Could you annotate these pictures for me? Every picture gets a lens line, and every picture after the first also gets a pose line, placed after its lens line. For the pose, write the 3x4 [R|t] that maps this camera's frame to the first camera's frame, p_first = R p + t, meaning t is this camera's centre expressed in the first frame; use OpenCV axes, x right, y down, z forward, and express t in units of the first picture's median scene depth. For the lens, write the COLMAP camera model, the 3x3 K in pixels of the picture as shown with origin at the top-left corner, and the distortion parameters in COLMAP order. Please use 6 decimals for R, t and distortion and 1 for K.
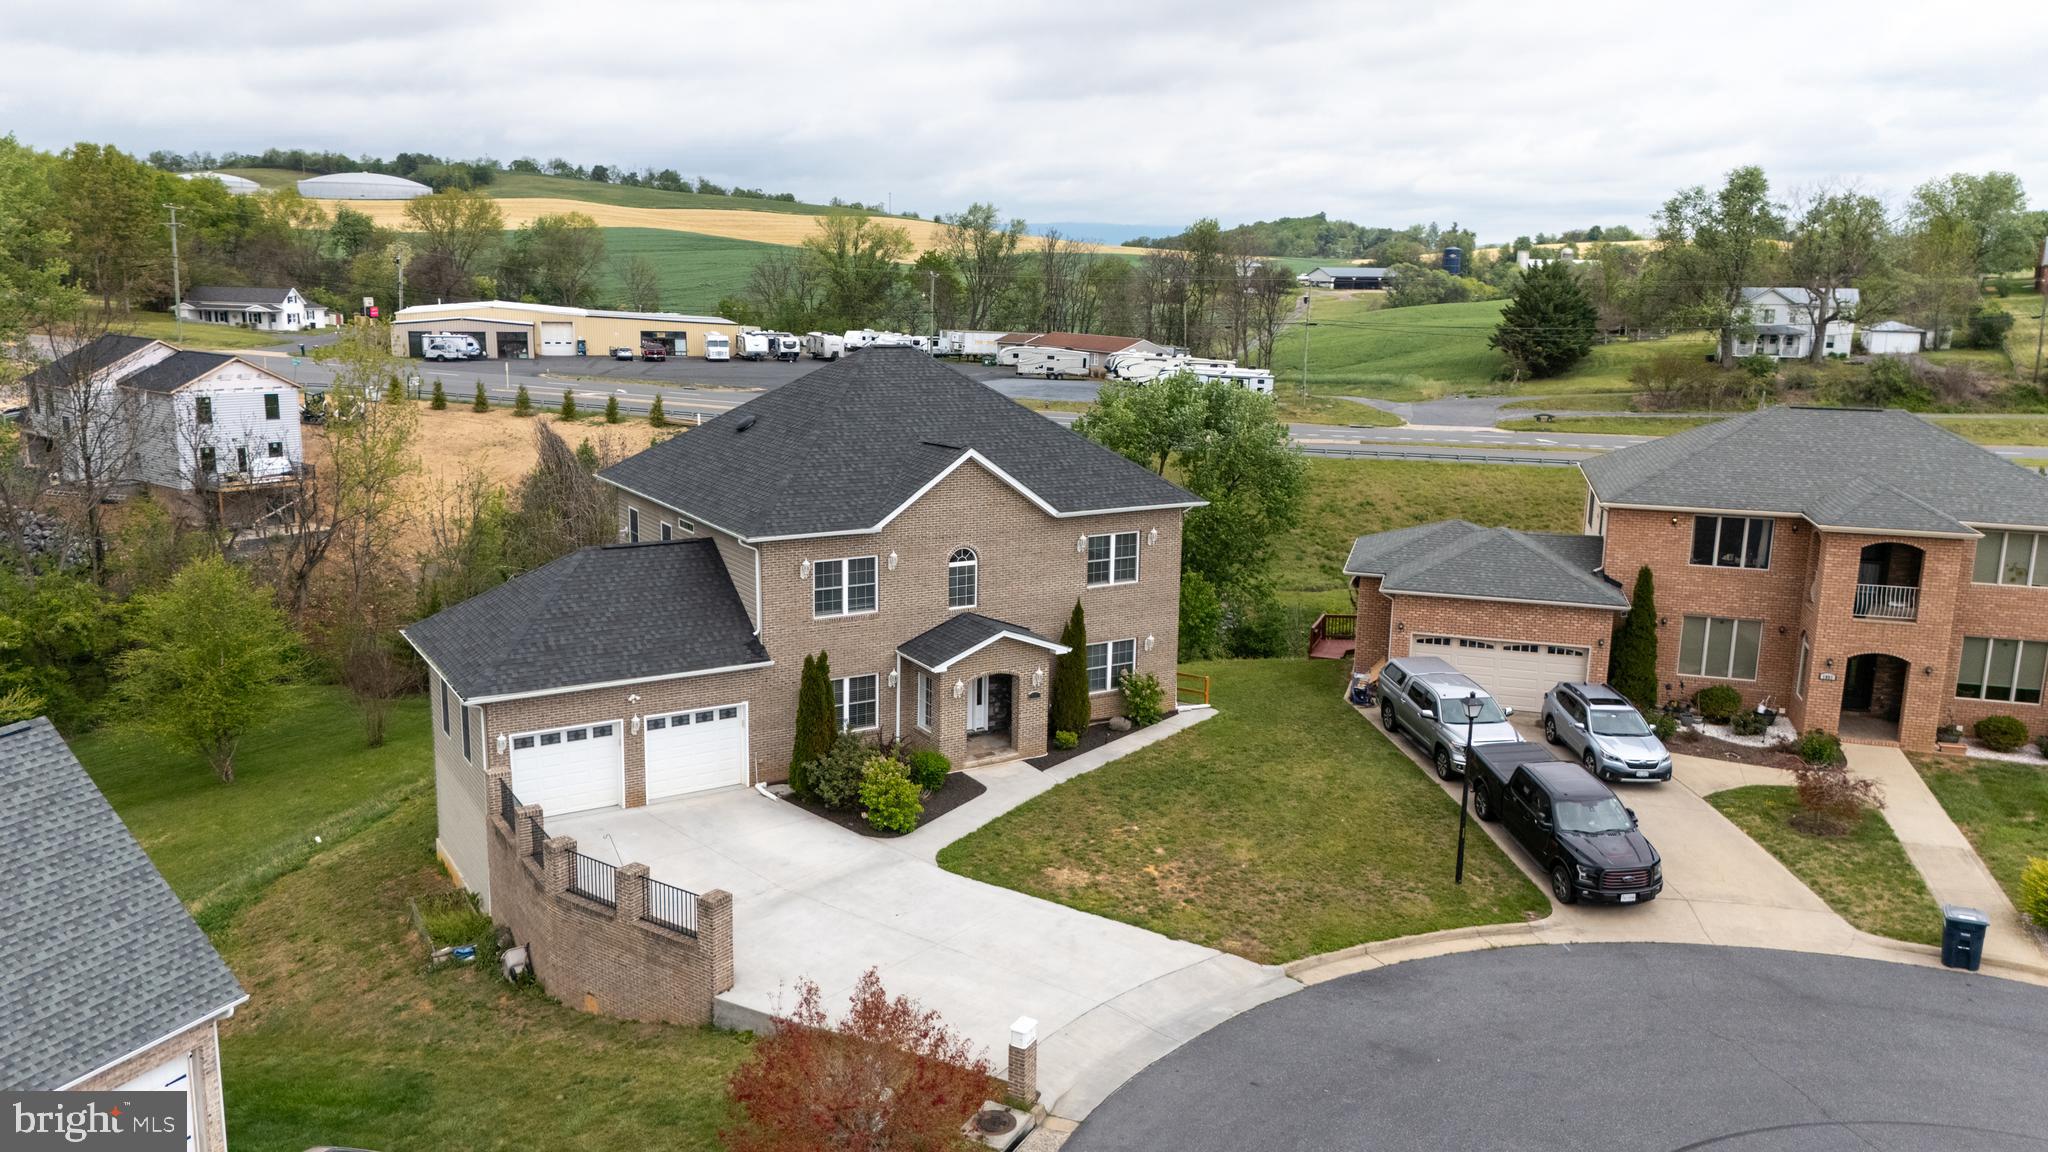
lens RADIAL K [[1508.9, 0, 1025.6], [0, 1508.9, 584.0], [0, 0, 1]] dist [0.086405, -0.095664]
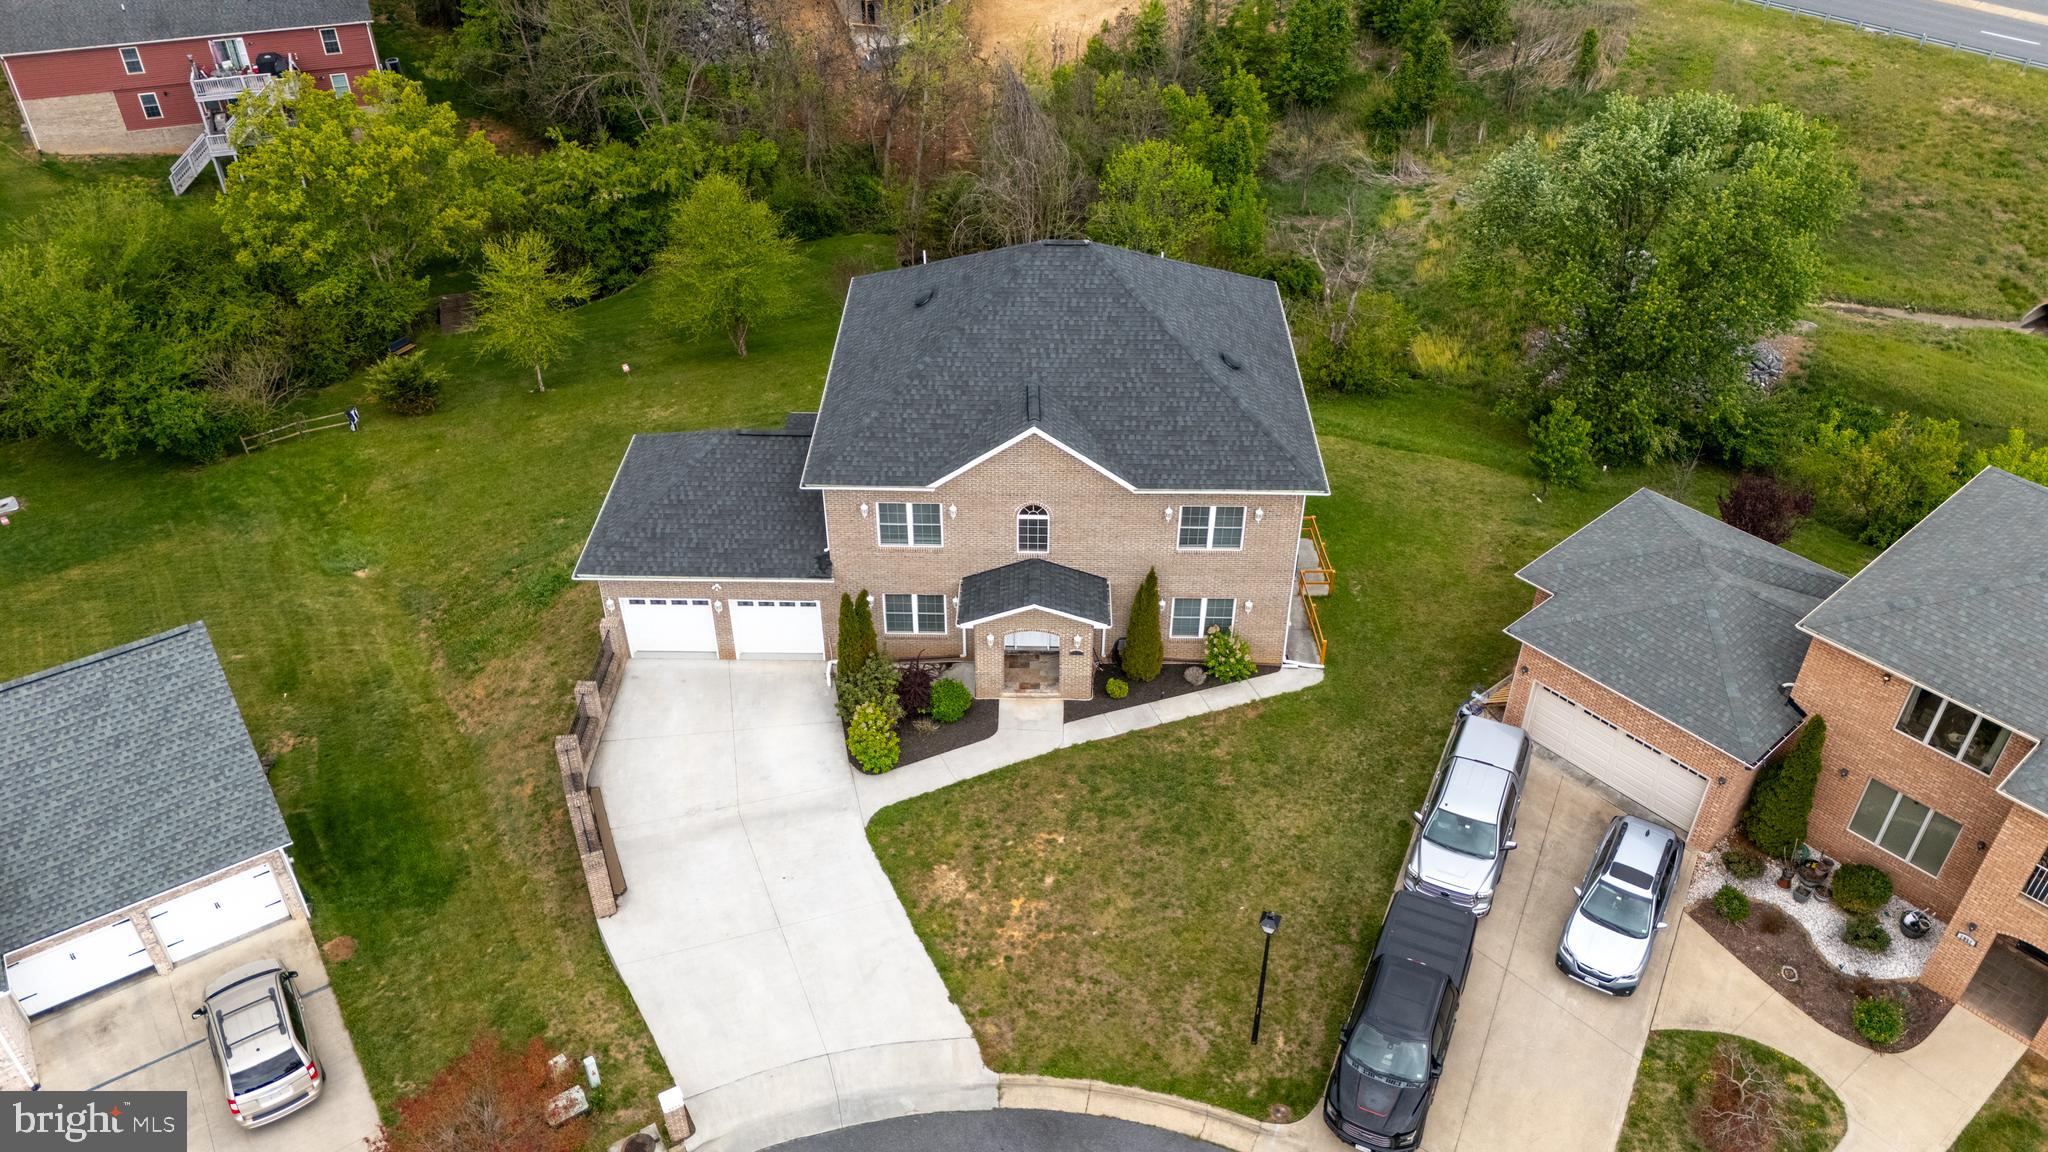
lens RADIAL K [[1499.6, 0, 1025.7], [0, 1499.6, 578.7], [0, 0, 1]] dist [0.091107, -0.095793]
pose [[0.842750, 0.309791, -0.440230, 0.415940], [-0.098502, 0.892746, 0.439661, -0.423968], [0.529216, -0.327160, 0.782877, 0.181200]]
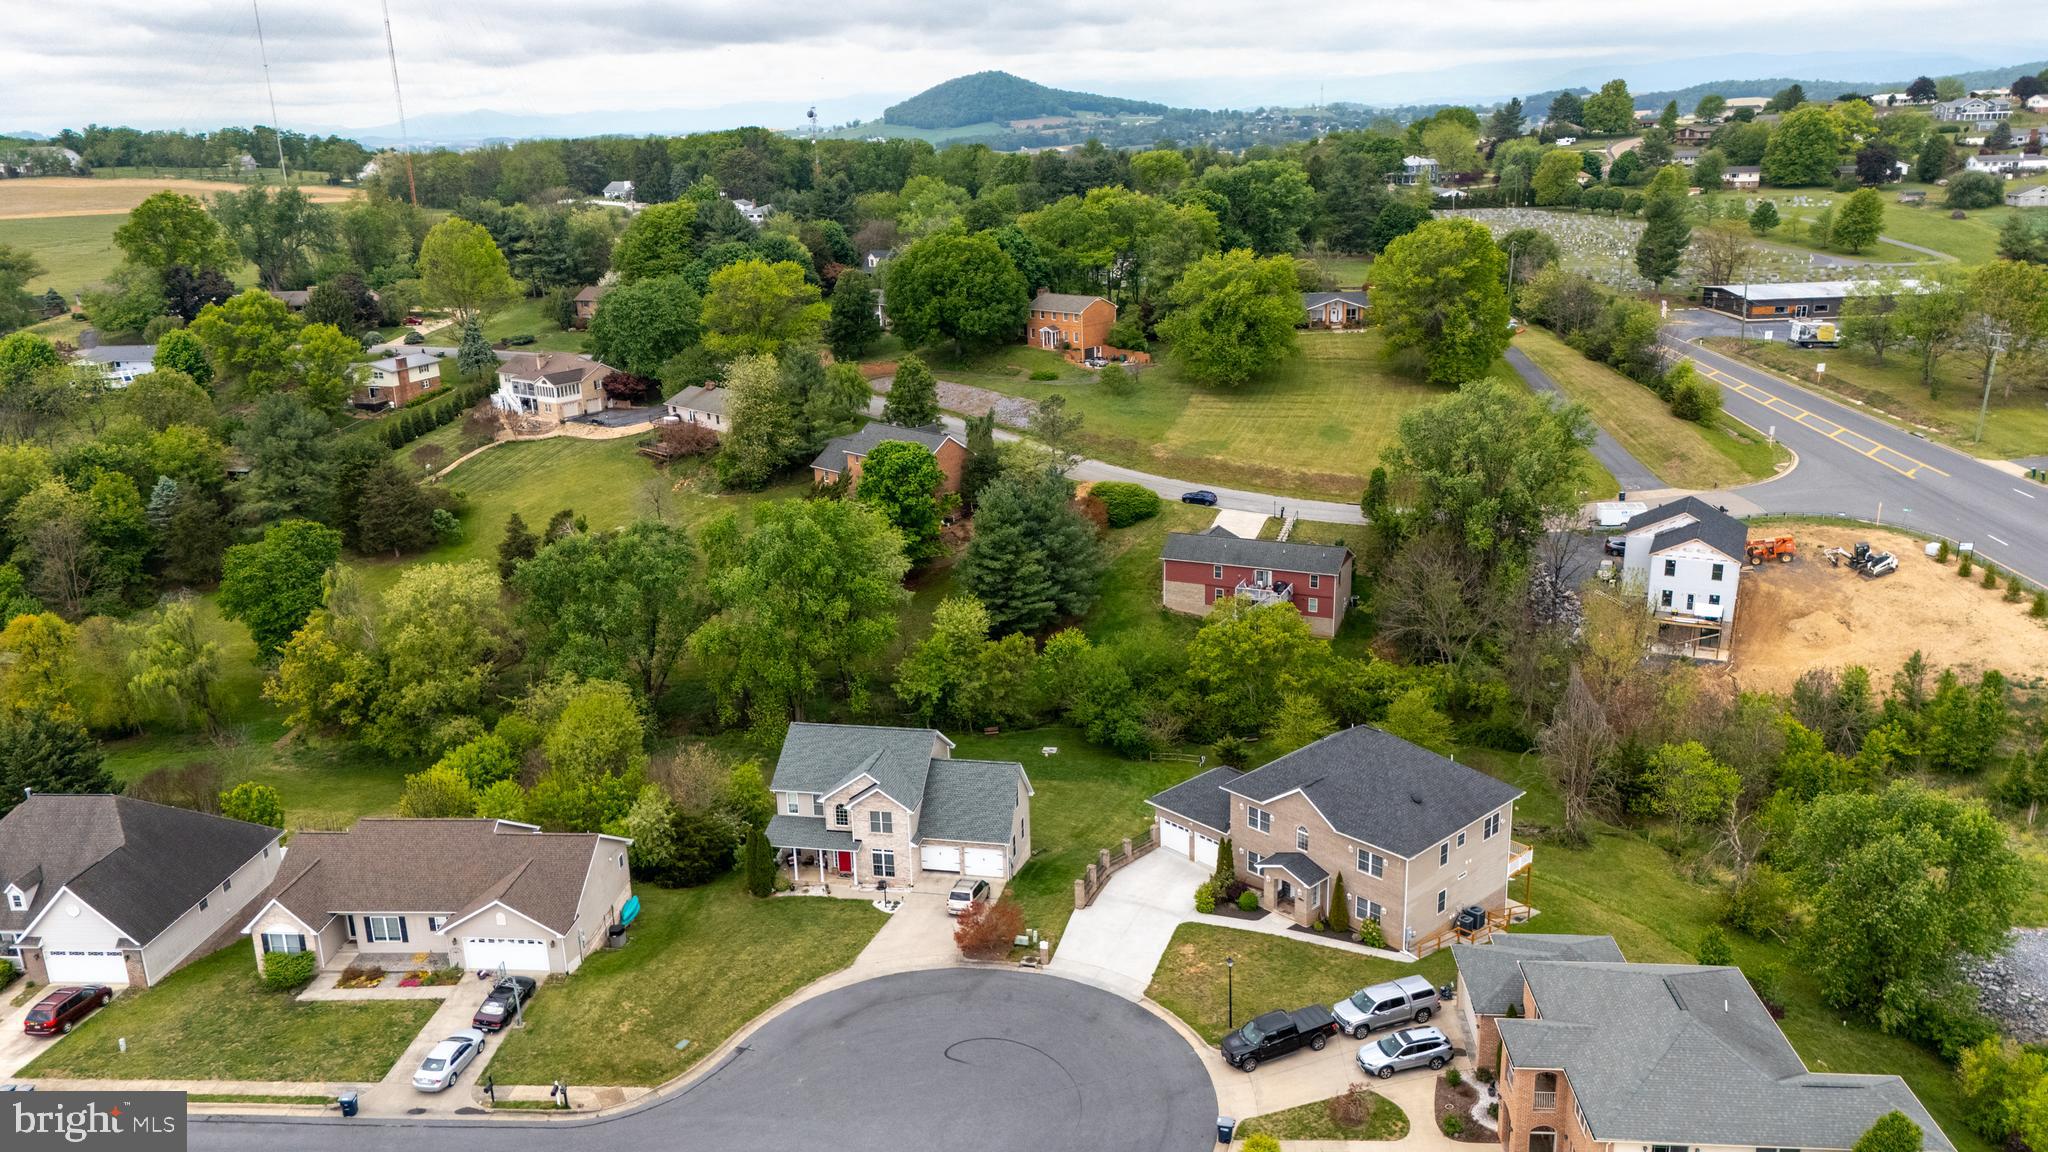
lens RADIAL K [[1499.6, 0, 1025.7], [0, 1499.6, 578.7], [0, 0, 1]] dist [0.091107, -0.095793]
pose [[0.193244, 0.262450, -0.945398, 1.954415], [-0.167457, 0.958245, 0.231788, -0.849308], [0.966755, 0.113522, 0.229124, 0.013937]]
